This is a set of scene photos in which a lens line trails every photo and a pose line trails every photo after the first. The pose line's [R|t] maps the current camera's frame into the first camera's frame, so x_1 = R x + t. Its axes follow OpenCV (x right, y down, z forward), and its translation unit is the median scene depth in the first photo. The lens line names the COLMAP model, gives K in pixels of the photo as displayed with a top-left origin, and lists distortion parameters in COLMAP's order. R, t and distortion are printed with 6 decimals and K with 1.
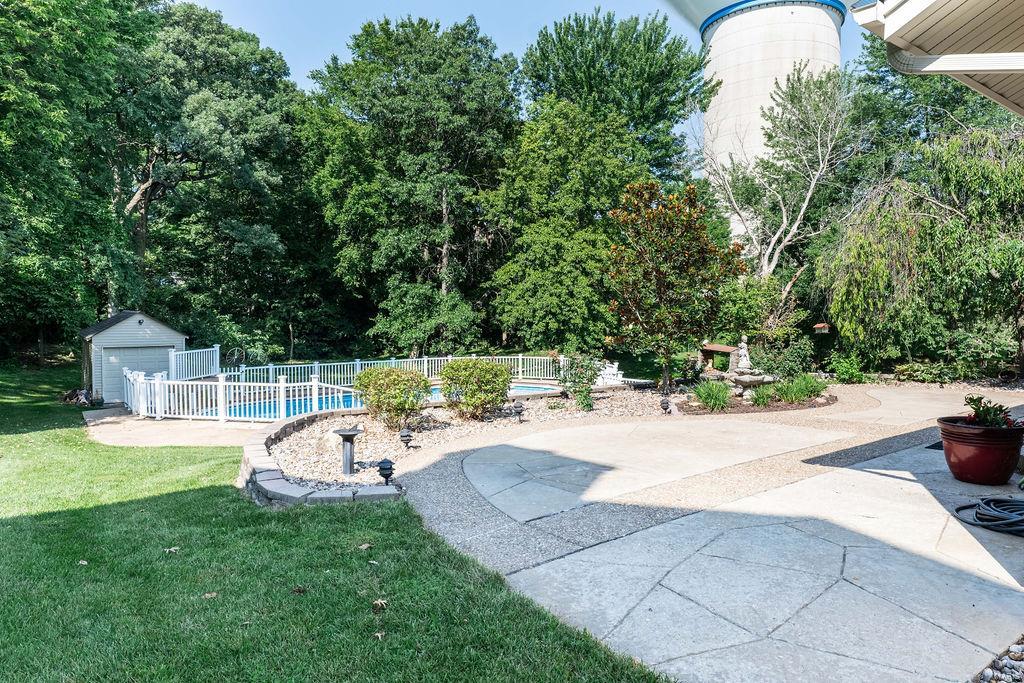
lens RADIAL K [[691.0, 0, 515.7], [0, 691.0, 338.7], [0, 0, 1]] dist [0.000566, -0.001187]
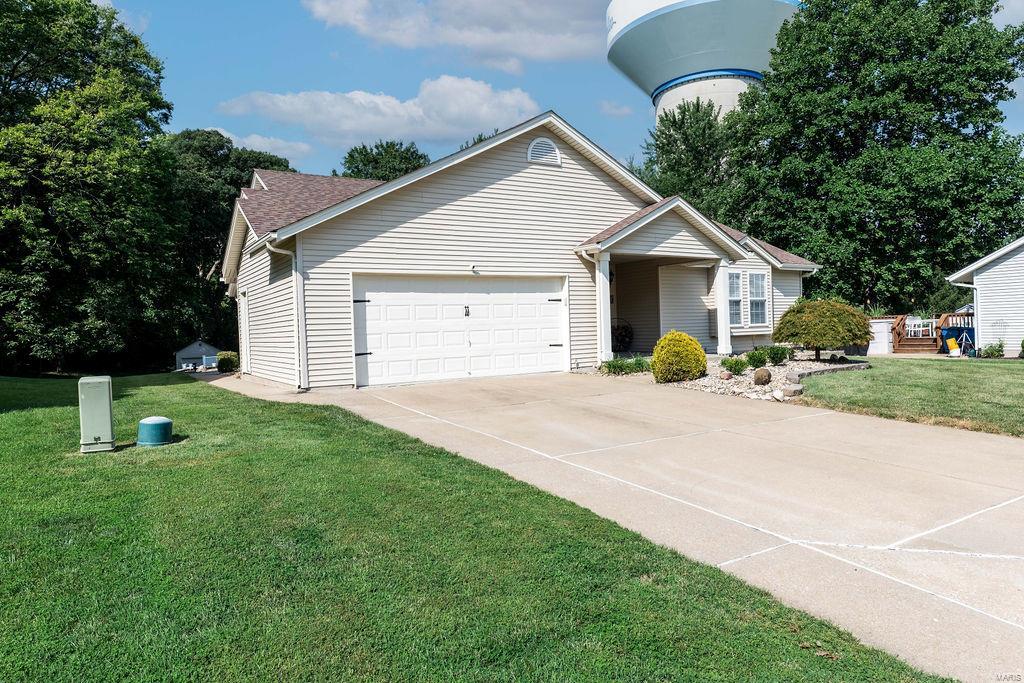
lens RADIAL K [[658.3, 0, 512.0], [0, 658.3, 341.5], [0, 0, 1]] dist [-0.001949, -0.000174]
pose [[0.991344, -0.031776, -0.127390, 0.335346], [0.028756, 0.999262, -0.025470, 0.023487], [0.128106, 0.021587, 0.991526, -0.430498]]
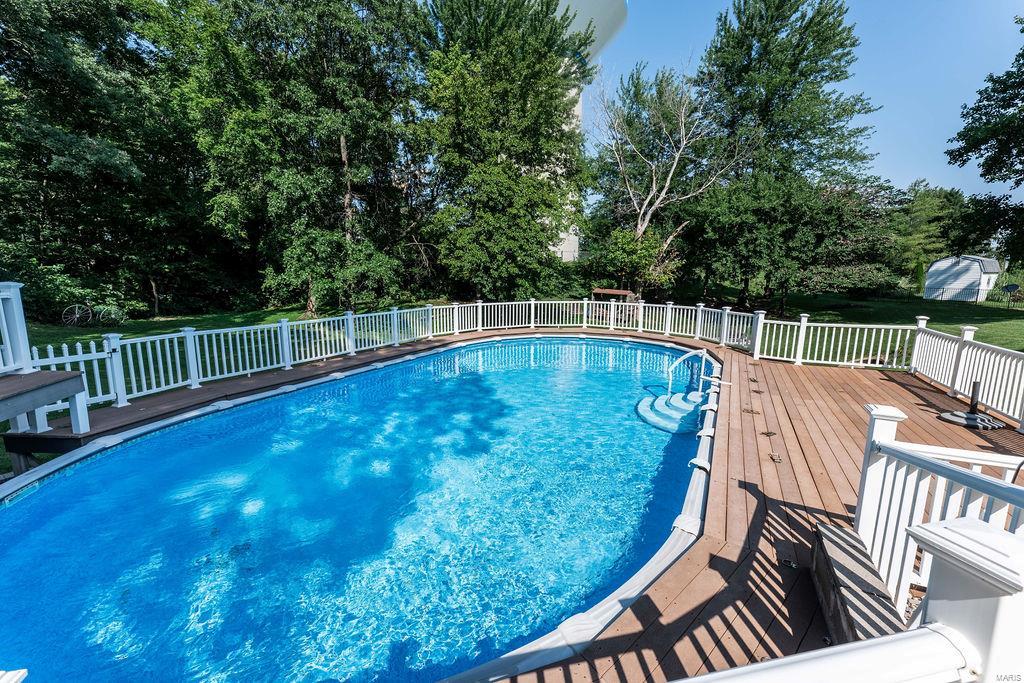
lens RADIAL K [[415.5, 0, 512.0], [0, 415.5, 341.5], [0, 0, 1]] dist [0.023864, -0.000122]
pose [[0.915285, -0.067701, 0.397077, -0.148673], [0.022005, 0.992706, 0.118532, 0.009160], [-0.402206, -0.099753, 0.910099, 0.360624]]
